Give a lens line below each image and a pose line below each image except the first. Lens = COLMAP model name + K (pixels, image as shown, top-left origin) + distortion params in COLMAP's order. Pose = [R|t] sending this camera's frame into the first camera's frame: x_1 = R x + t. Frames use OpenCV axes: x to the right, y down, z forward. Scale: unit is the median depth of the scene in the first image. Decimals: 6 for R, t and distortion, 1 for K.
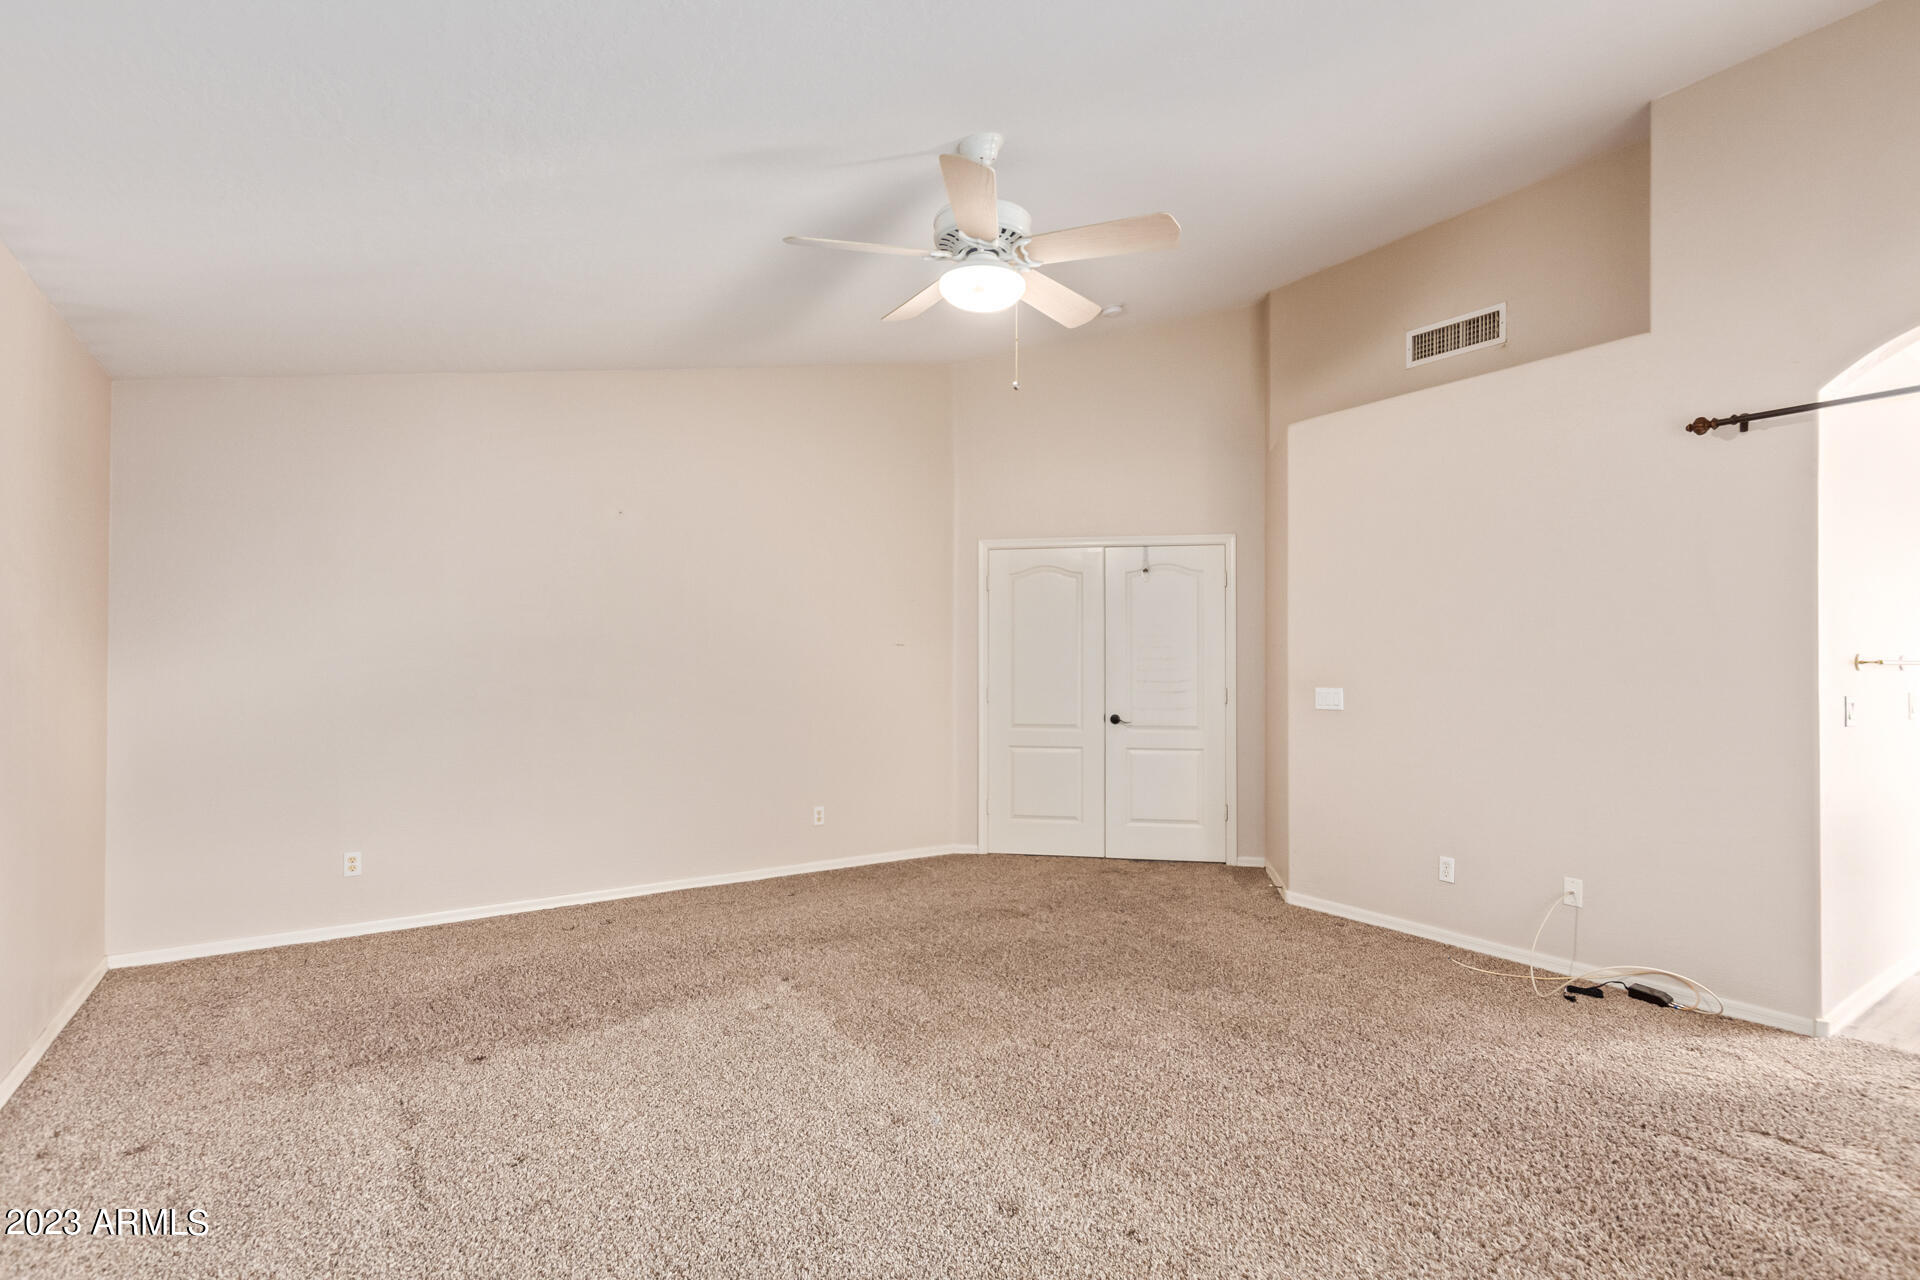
lens RADIAL K [[889.5, 0, 947.1], [0, 889.5, 642.4], [0, 0, 1]] dist [0.003164, 0.000531]
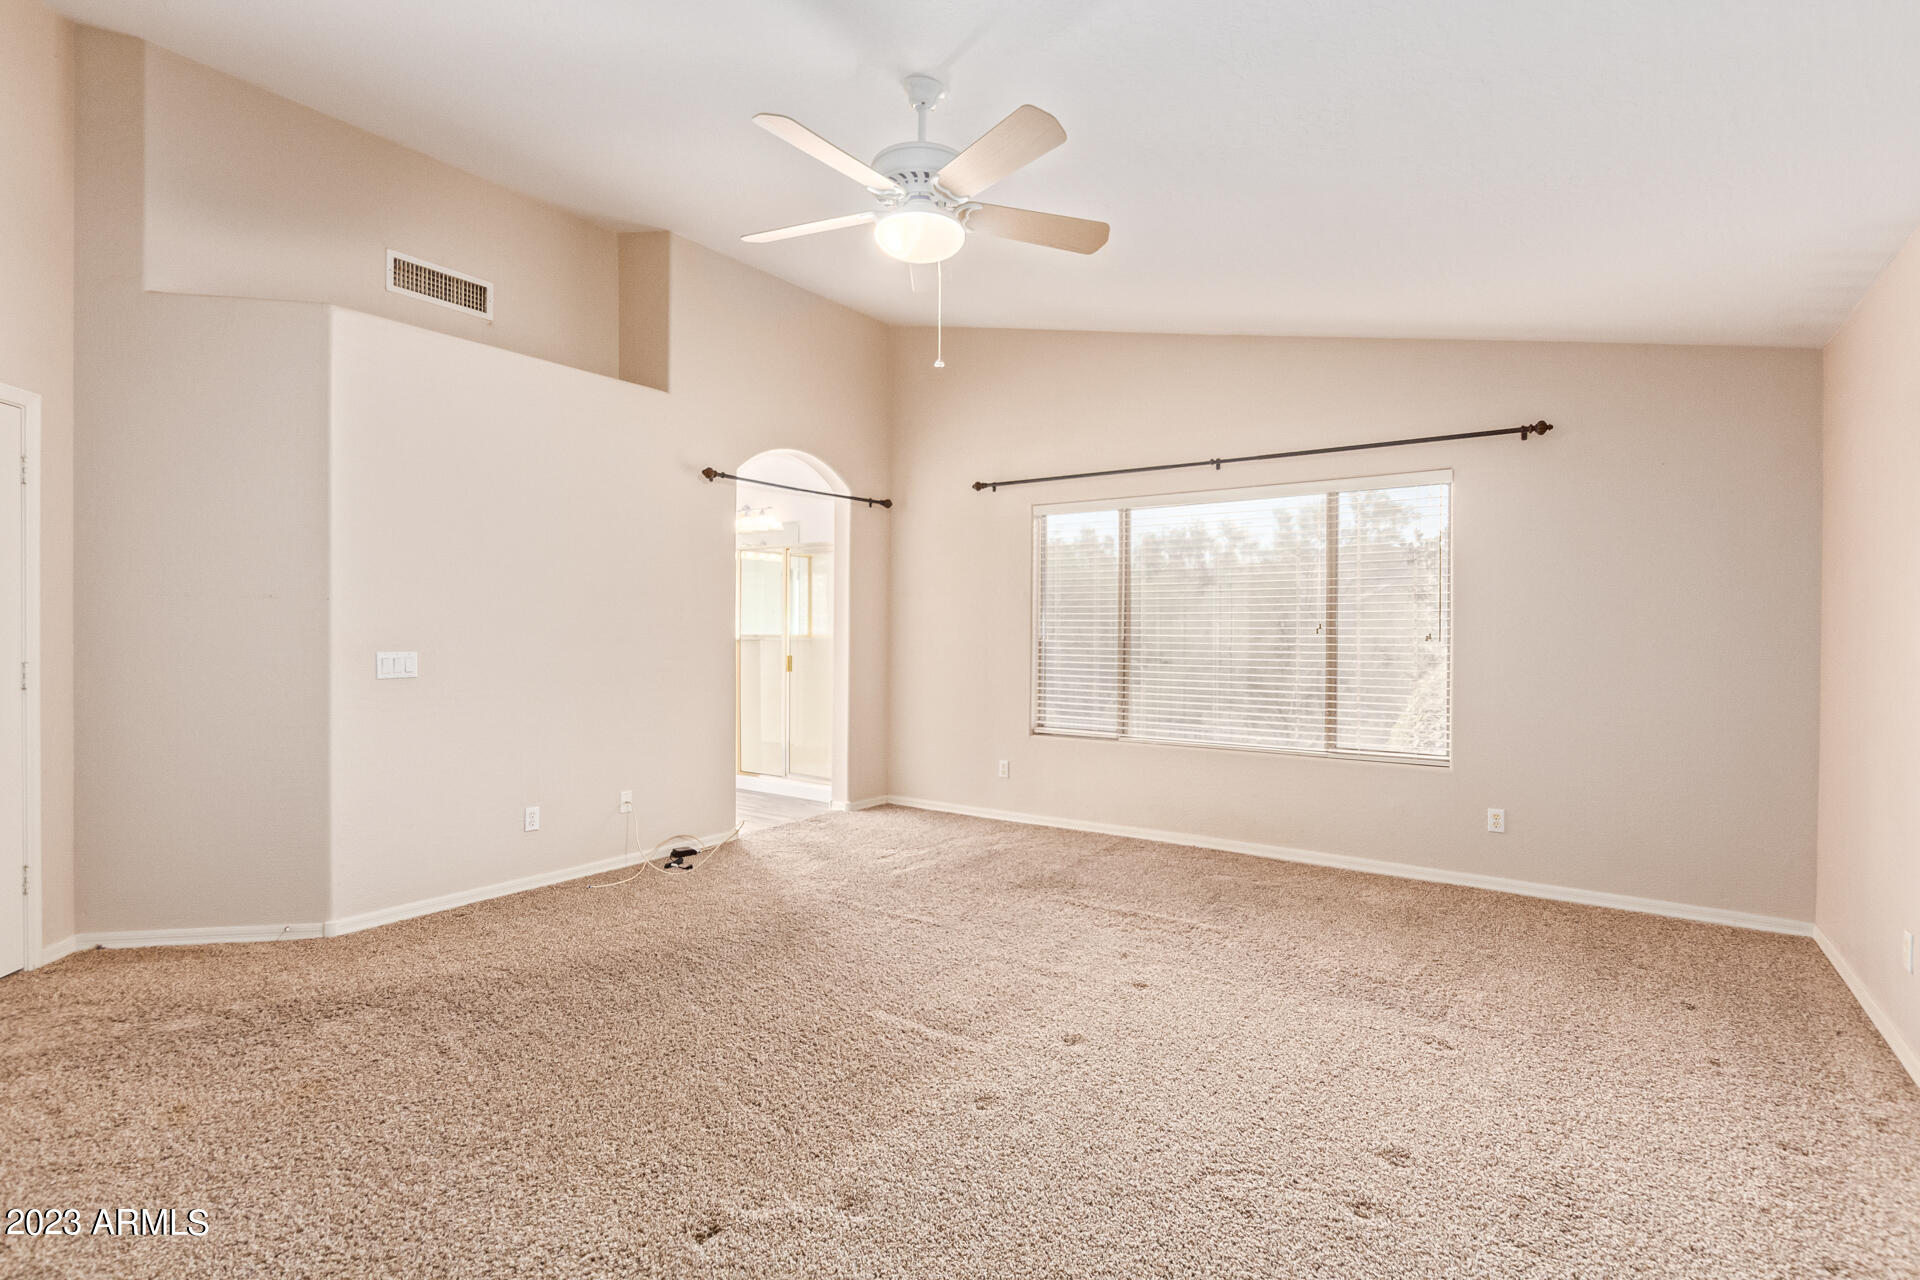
lens RADIAL K [[889.5, 0, 947.1], [0, 889.5, 642.4], [0, 0, 1]] dist [0.003164, 0.000531]
pose [[-0.343693, -0.013197, 0.938989, -0.556968], [-0.029531, 0.999559, 0.003239, 0.025512], [-0.938618, -0.026616, -0.343931, 0.842698]]
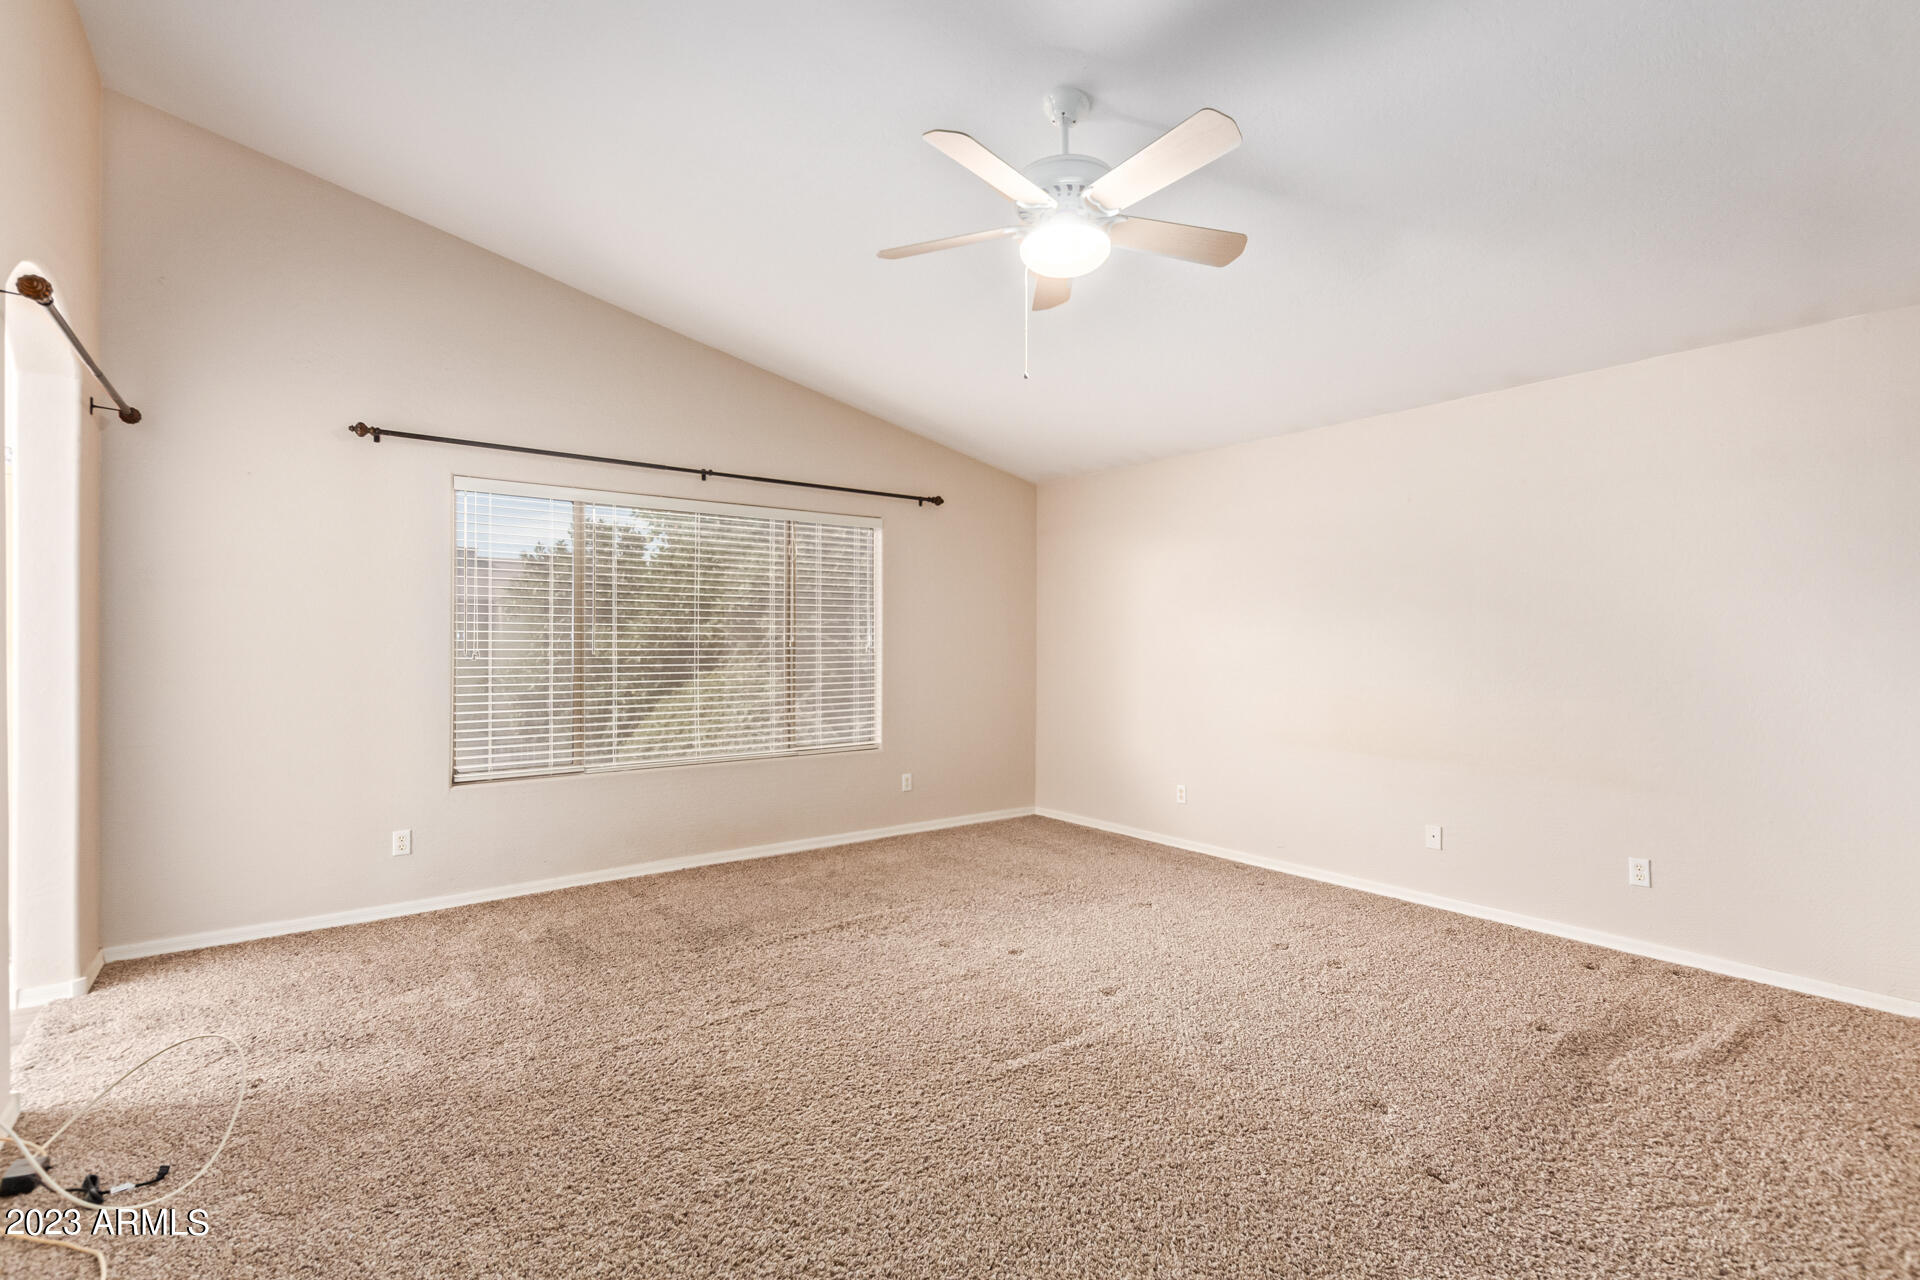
lens RADIAL K [[889.5, 0, 947.1], [0, 889.5, 642.4], [0, 0, 1]] dist [0.003164, 0.000531]
pose [[-0.999199, 0.001660, -0.039979, 0.142587], [0.002797, 0.999593, -0.028395, 0.035476], [0.039916, -0.028484, -0.998797, 1.265178]]
